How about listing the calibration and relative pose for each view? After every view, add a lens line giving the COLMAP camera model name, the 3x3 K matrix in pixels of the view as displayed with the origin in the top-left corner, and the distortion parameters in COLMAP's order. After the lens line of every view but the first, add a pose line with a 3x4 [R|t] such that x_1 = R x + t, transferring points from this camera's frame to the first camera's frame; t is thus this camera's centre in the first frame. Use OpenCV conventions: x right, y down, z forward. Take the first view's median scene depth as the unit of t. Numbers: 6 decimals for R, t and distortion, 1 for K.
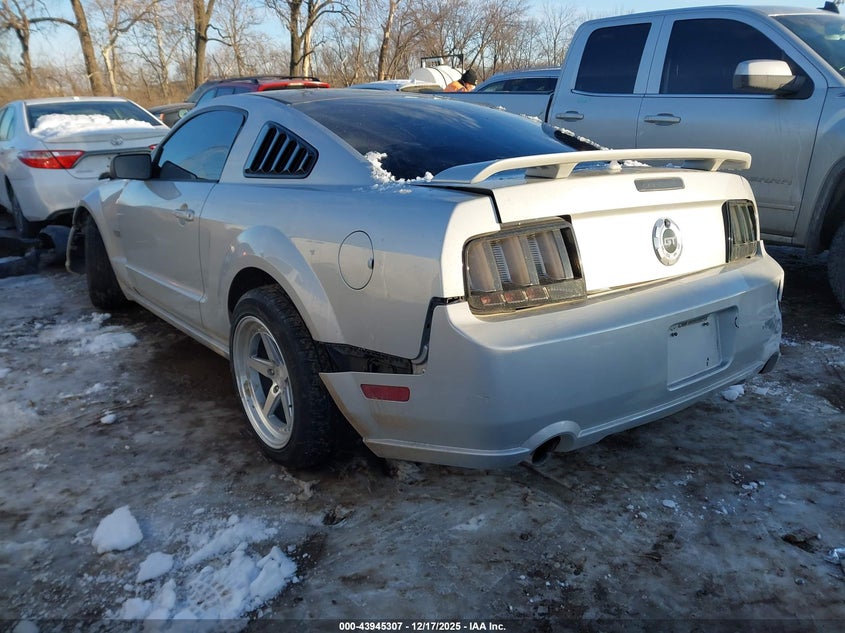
lens RADIAL K [[632.5, 0, 421.2], [0, 632.5, 315.8], [0, 0, 1]] dist [0.010251, 0.005390]
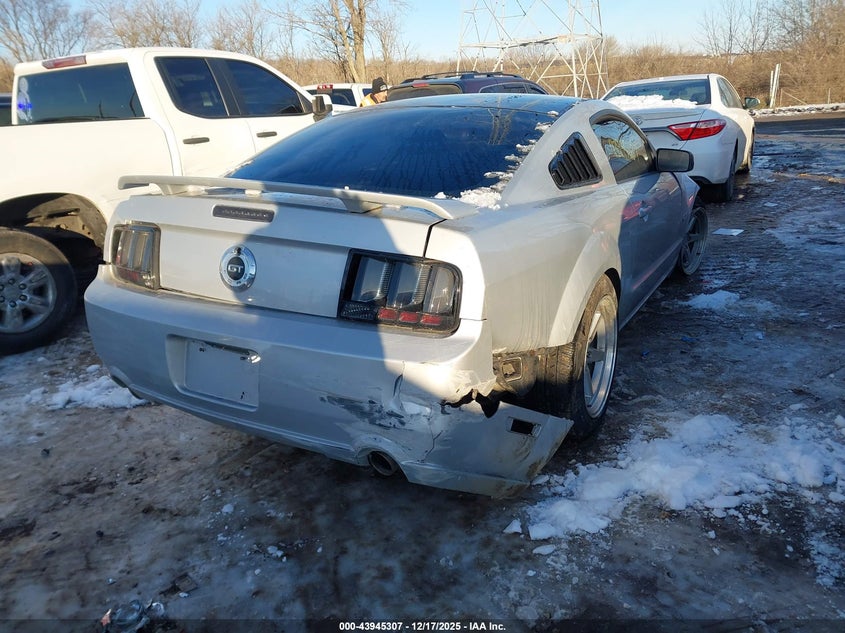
lens RADIAL K [[632.5, 0, 421.1], [0, 632.5, 317.2], [0, 0, 1]] dist [0.010251, 0.005390]
pose [[0.426476, 0.282972, -0.859095, 1.405788], [-0.234448, 0.951925, 0.197162, -0.310790], [0.873586, 0.117328, 0.472316, 0.764966]]
